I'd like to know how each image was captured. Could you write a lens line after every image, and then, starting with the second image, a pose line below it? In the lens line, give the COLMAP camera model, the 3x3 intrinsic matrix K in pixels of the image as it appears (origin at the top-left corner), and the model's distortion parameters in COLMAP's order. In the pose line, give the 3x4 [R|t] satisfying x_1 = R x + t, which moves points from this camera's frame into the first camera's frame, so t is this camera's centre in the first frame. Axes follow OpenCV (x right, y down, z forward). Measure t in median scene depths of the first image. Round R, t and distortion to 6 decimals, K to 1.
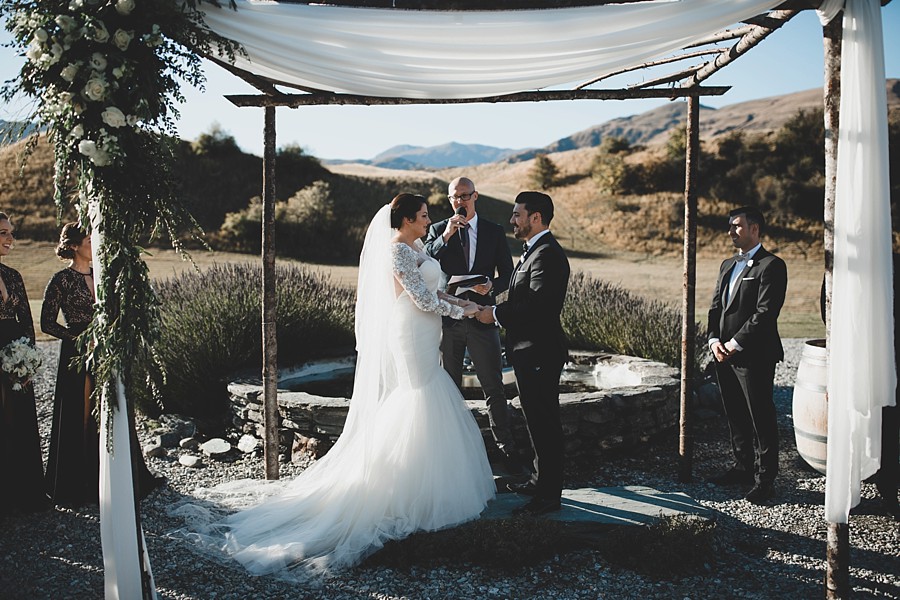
lens RADIAL K [[804.1, 0, 449.1], [0, 804.1, 296.4], [0, 0, 1]] dist [-0.015642, -0.006883]
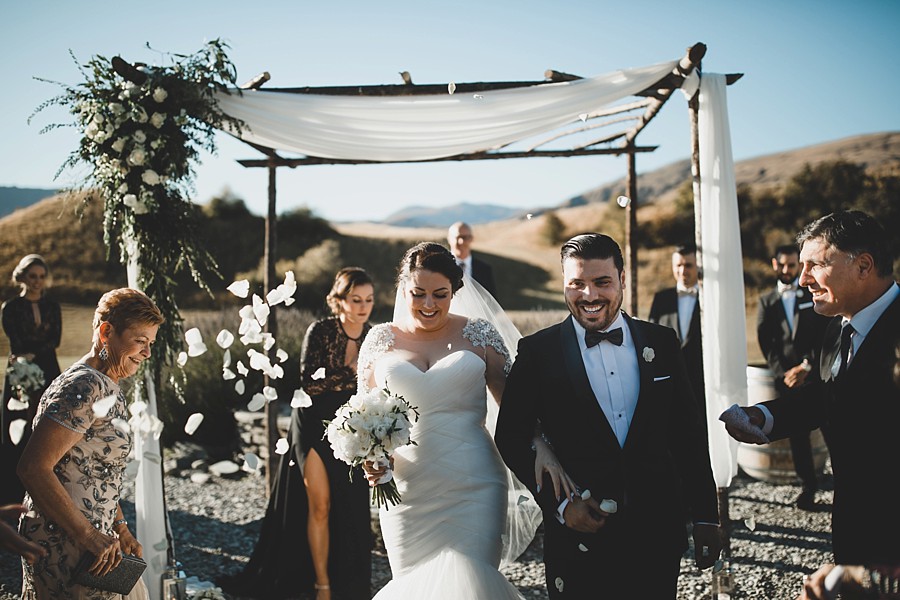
lens RADIAL K [[804.1, 0, 446.8], [0, 804.1, 292.5], [0, 0, 1]] dist [-0.015642, -0.006883]
pose [[0.999814, -0.013618, -0.013643, 0.083020], [0.012516, 0.996888, -0.077827, 0.071424], [0.014661, 0.077642, 0.996873, -0.284928]]
